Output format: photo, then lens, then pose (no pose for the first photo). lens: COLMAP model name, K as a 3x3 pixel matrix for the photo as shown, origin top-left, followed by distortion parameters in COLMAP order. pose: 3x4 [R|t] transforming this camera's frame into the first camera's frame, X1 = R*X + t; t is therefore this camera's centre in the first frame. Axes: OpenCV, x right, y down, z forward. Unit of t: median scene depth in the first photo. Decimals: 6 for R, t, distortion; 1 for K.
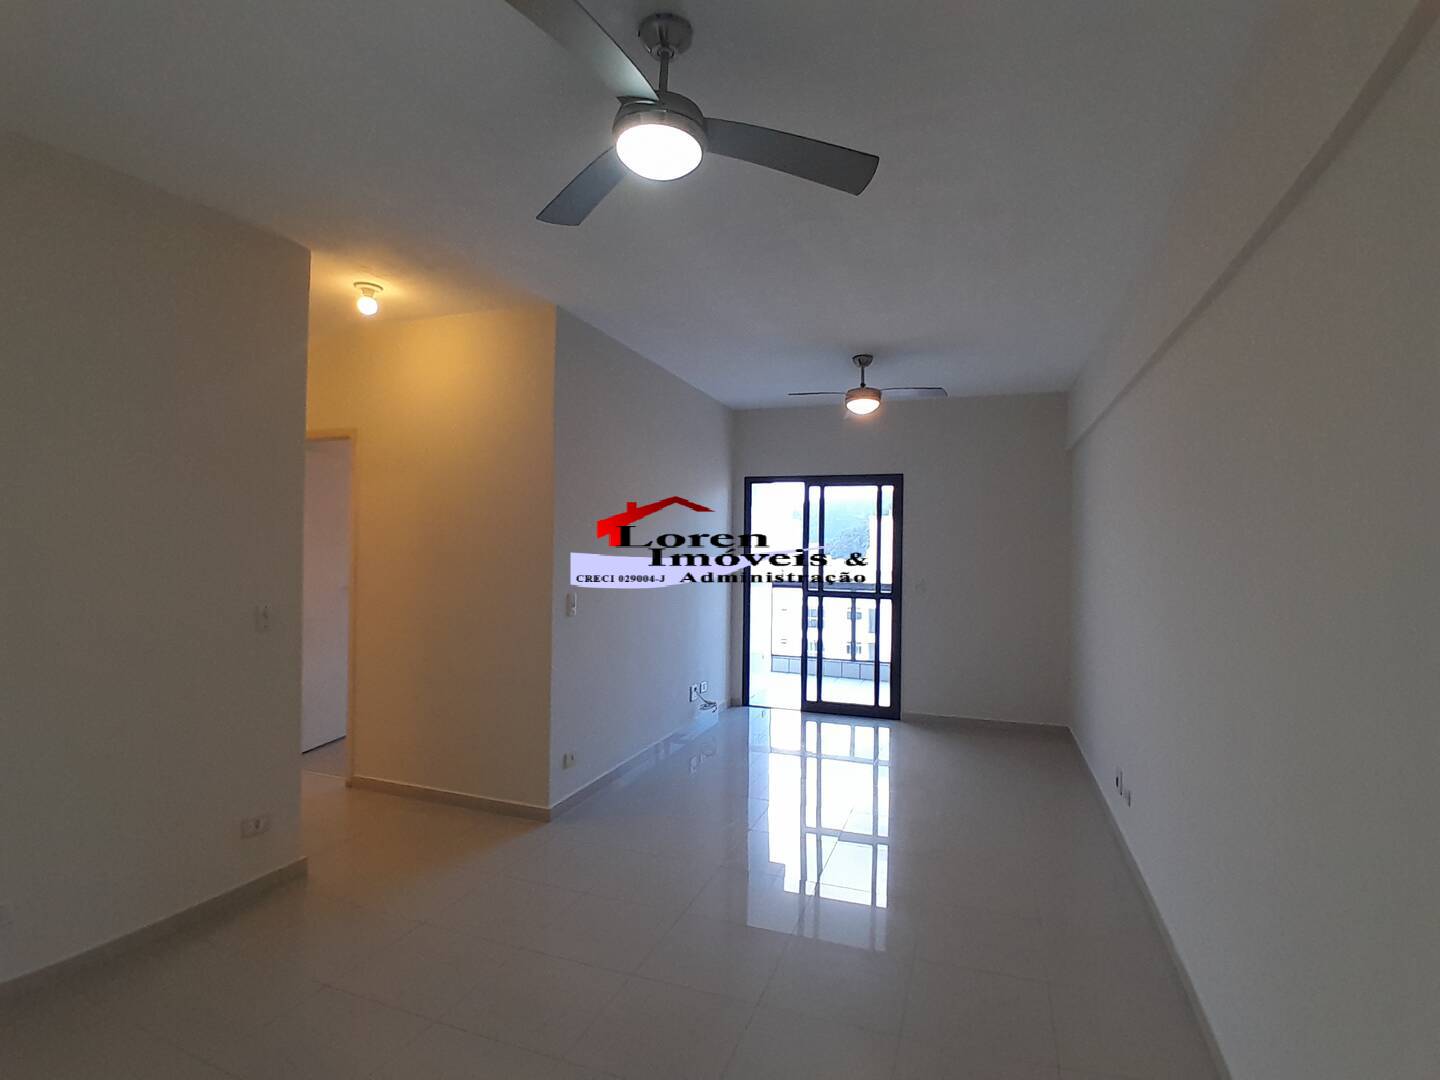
lens RADIAL K [[726.9, 0, 726.3], [0, 726.9, 535.2], [0, 0, 1]] dist [-0.004781, -0.038820]
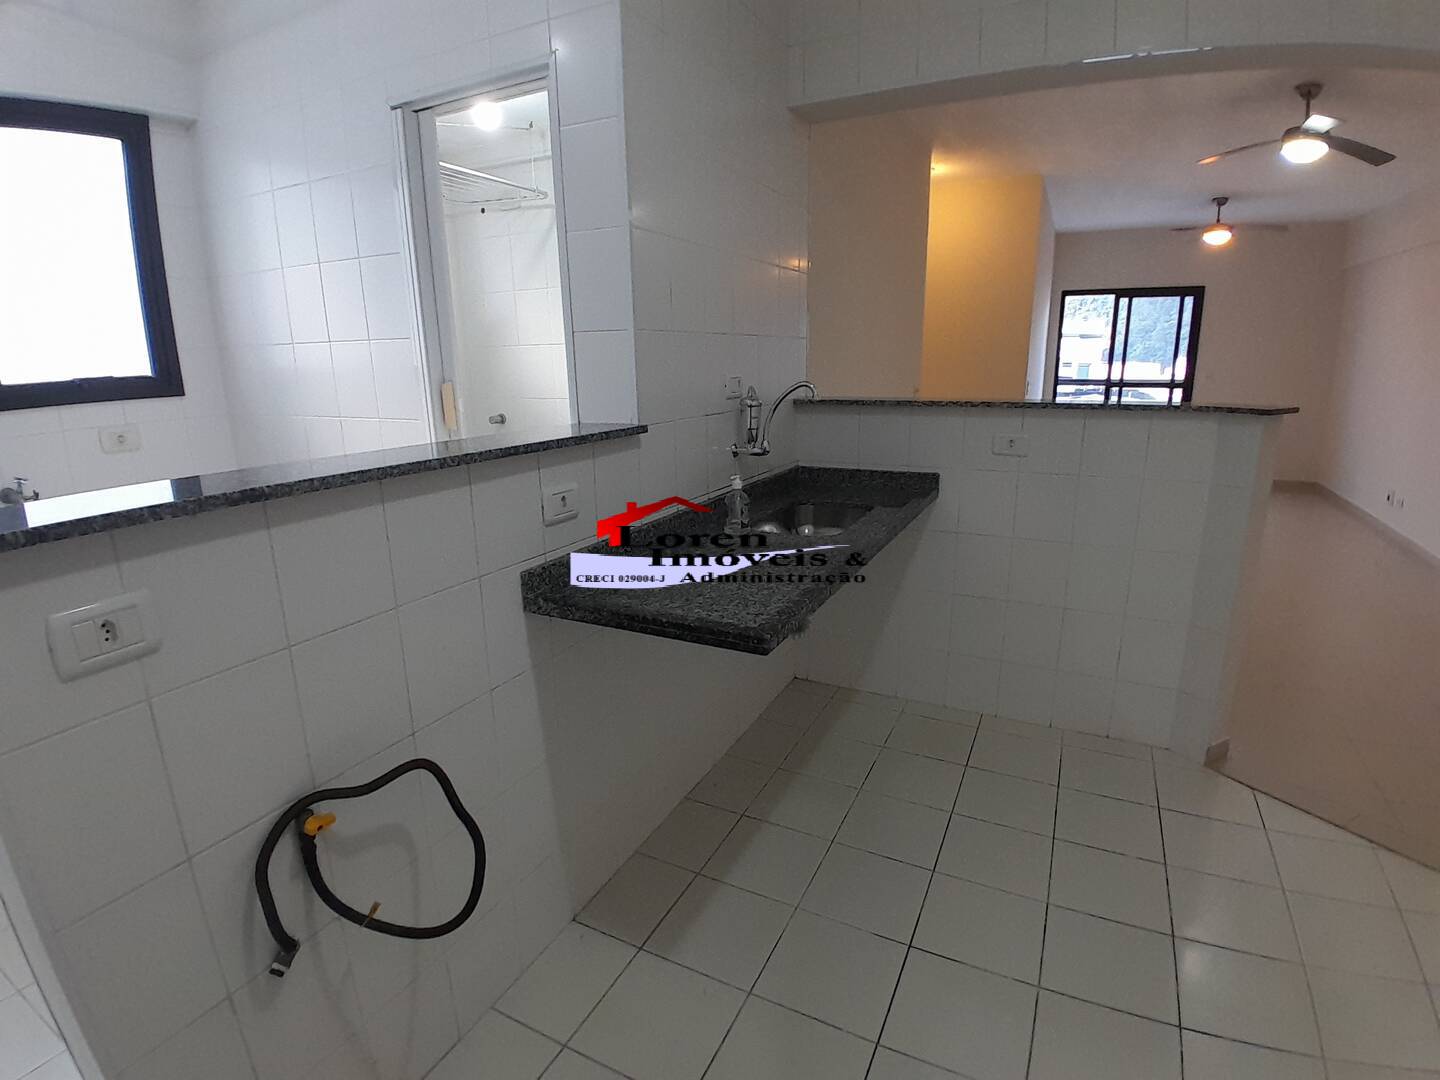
lens RADIAL K [[726.9, 0, 726.4], [0, 726.9, 531.6], [0, 0, 1]] dist [-0.004781, -0.038820]
pose [[0.995209, -0.006603, -0.097543, -0.452661], [0.031152, 0.967130, 0.252369, -0.013396], [0.092670, -0.254198, 0.962702, -0.361103]]
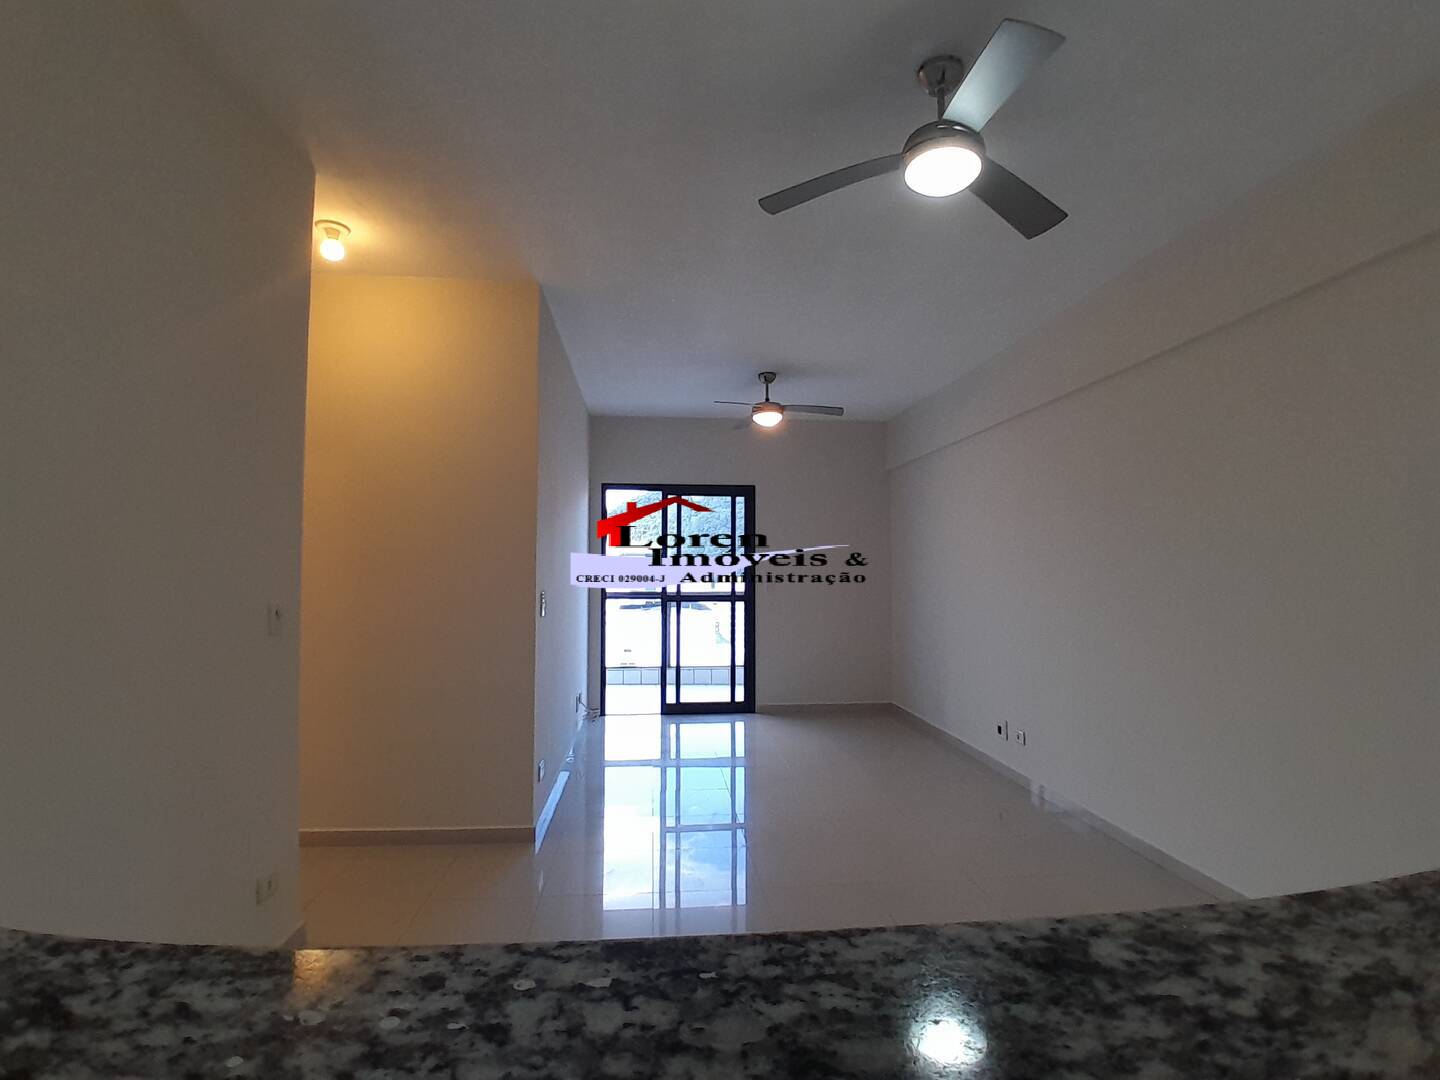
lens RADIAL K [[726.9, 0, 720.8], [0, 726.9, 549.7], [0, 0, 1]] dist [-0.004781, -0.038820]
pose [[0.898780, -0.001971, 0.438396, -0.276895], [0.004740, 0.999975, -0.005222, 0.016929], [-0.438374, 0.006771, 0.898767, 0.047355]]
